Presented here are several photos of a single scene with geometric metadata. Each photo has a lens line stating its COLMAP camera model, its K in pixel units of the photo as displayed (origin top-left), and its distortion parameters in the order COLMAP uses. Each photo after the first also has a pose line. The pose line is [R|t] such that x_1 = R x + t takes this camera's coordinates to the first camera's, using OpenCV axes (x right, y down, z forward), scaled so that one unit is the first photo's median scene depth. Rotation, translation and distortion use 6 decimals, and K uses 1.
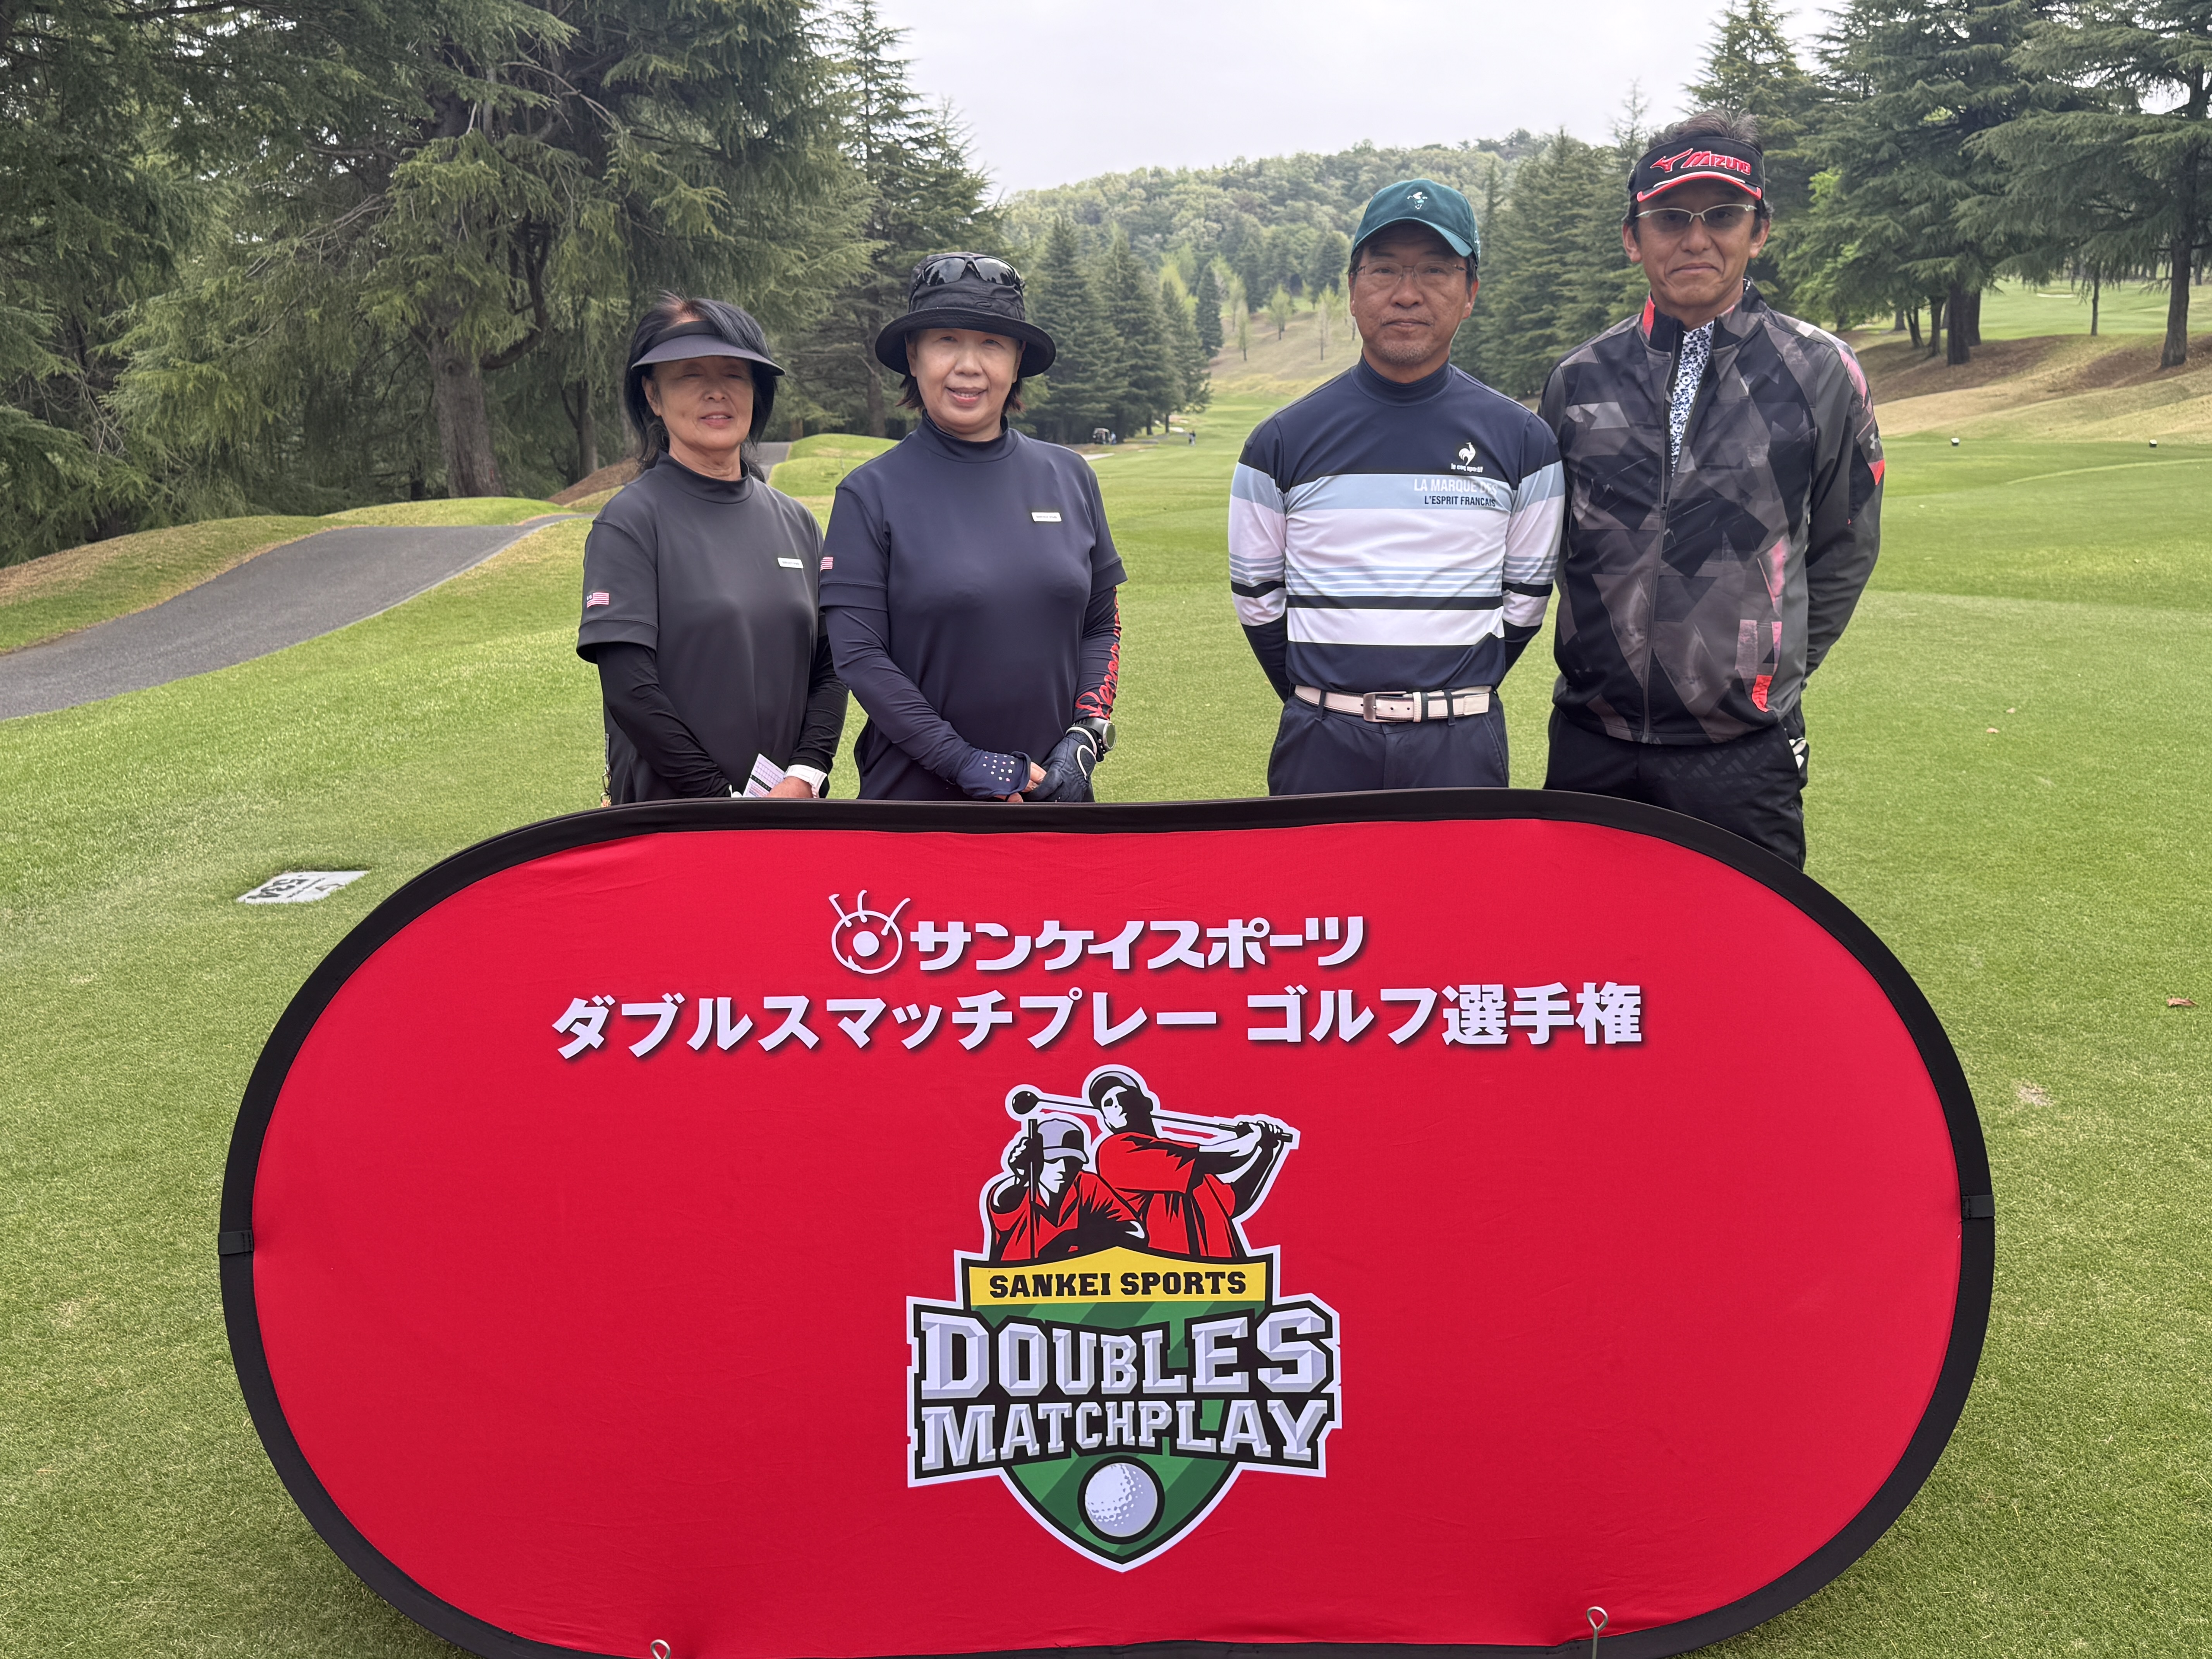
lens RADIAL K [[2155.8, 0, 1106.0], [0, 2155.8, 829.5], [0, 0, 1]] dist [0.221340, -0.442579]
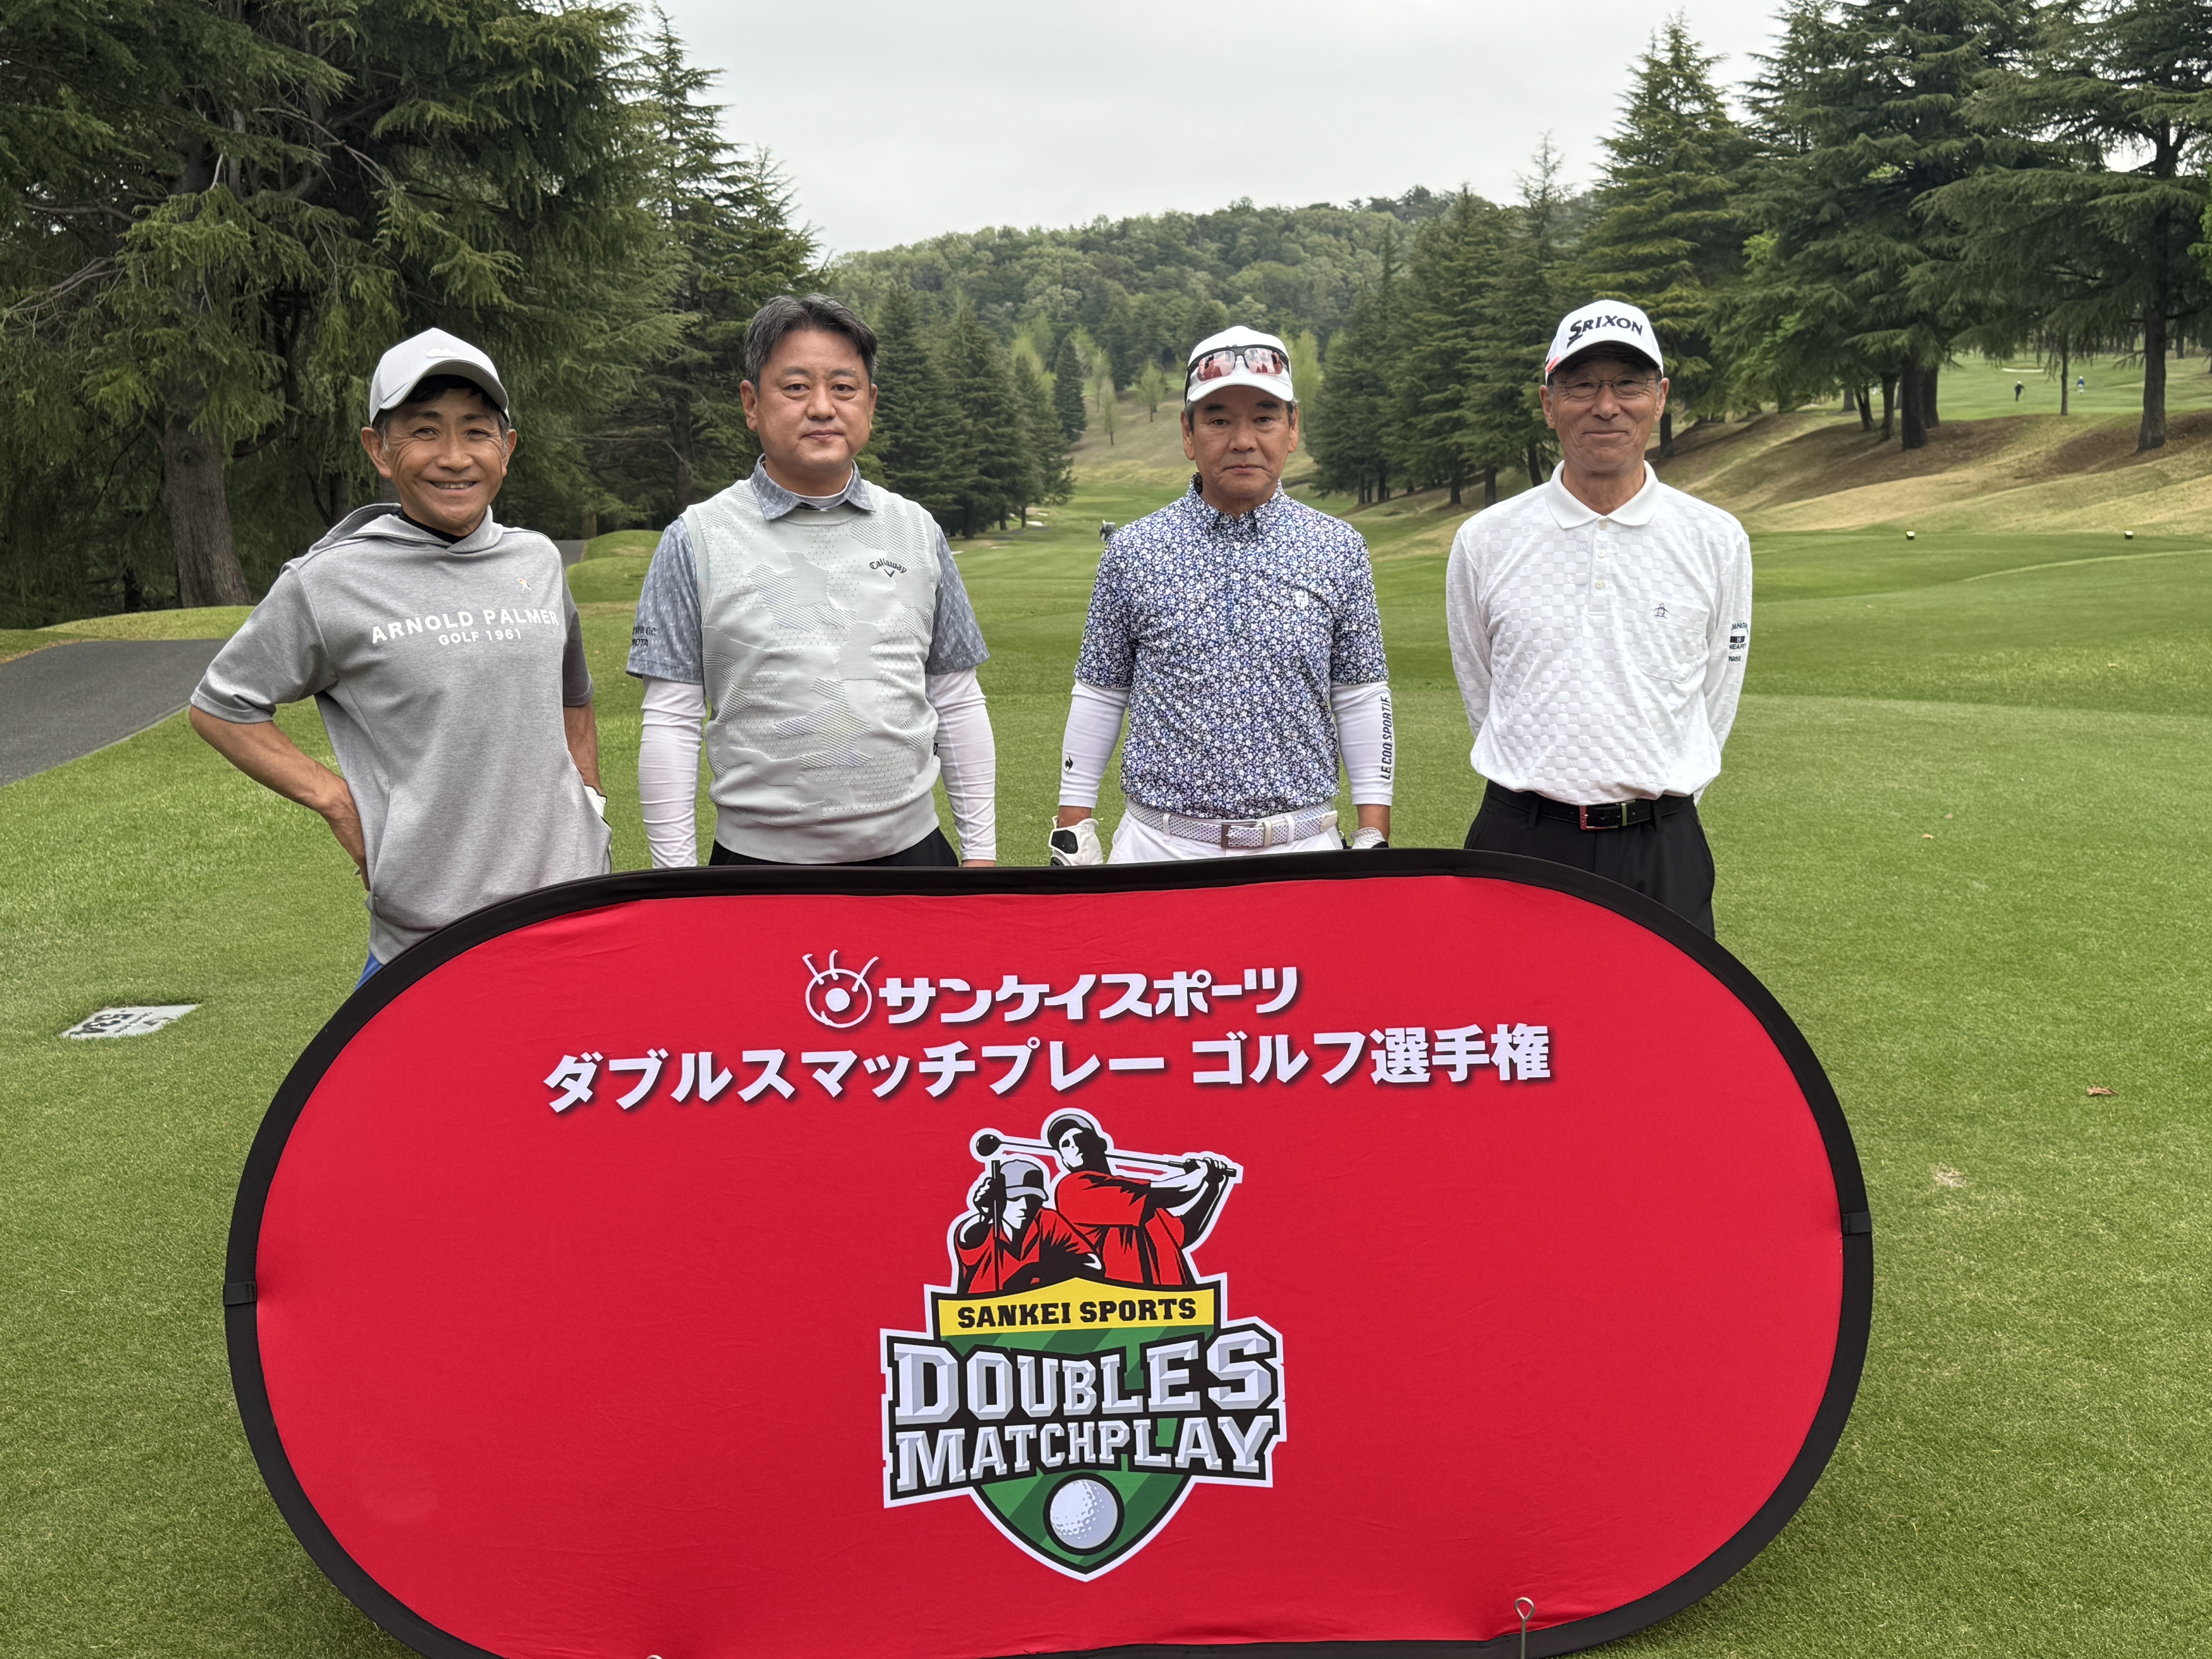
lens RADIAL K [[2507.6, 0, 1106.0], [0, 2507.6, 829.5], [0, 0, 1]] dist [0.254714, -0.445087]
pose [[0.998257, -0.012304, 0.057722, -0.049390], [0.015832, 0.998008, -0.061069, 0.047066], [-0.056855, 0.061877, 0.996463, -0.260680]]
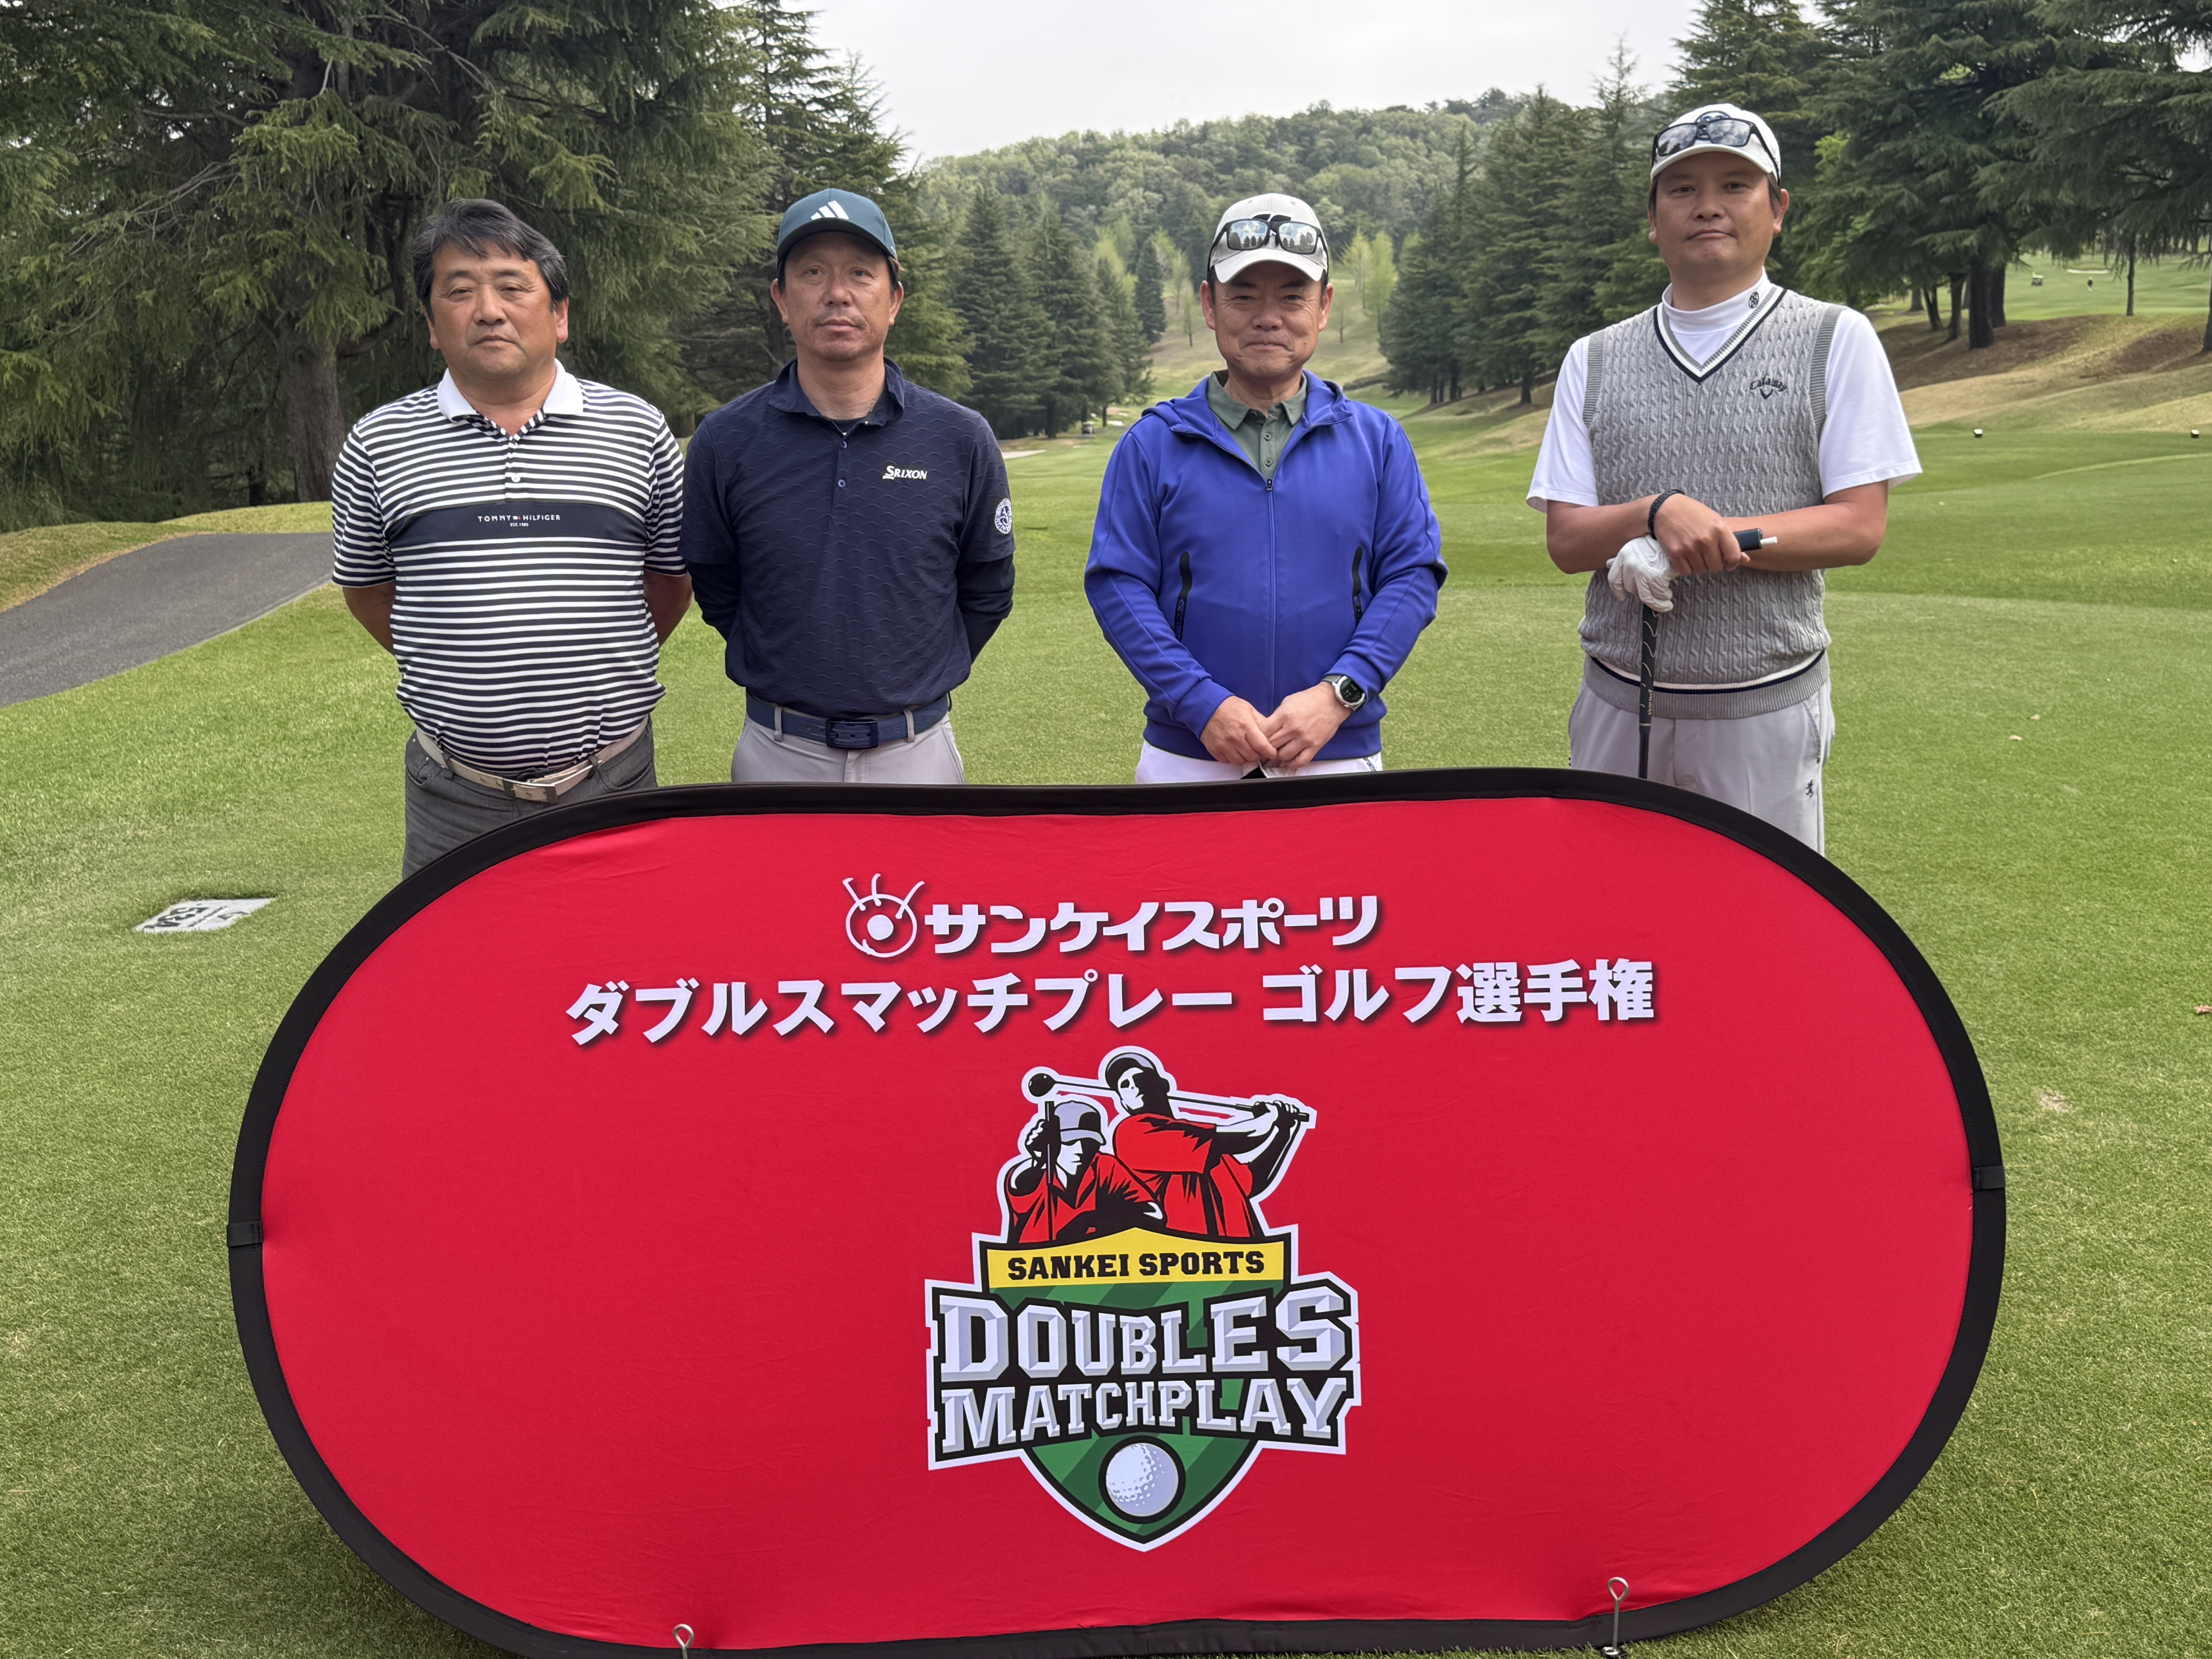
lens RADIAL K [[2418.1, 0, 1106.0], [0, 2418.1, 829.5], [0, 0, 1]] dist [0.239251, -0.475444]
pose [[0.999621, -0.007959, 0.026360, -0.036234], [0.008401, 0.999825, -0.016715, 0.027351], [-0.026222, 0.016930, 0.999513, -0.121642]]
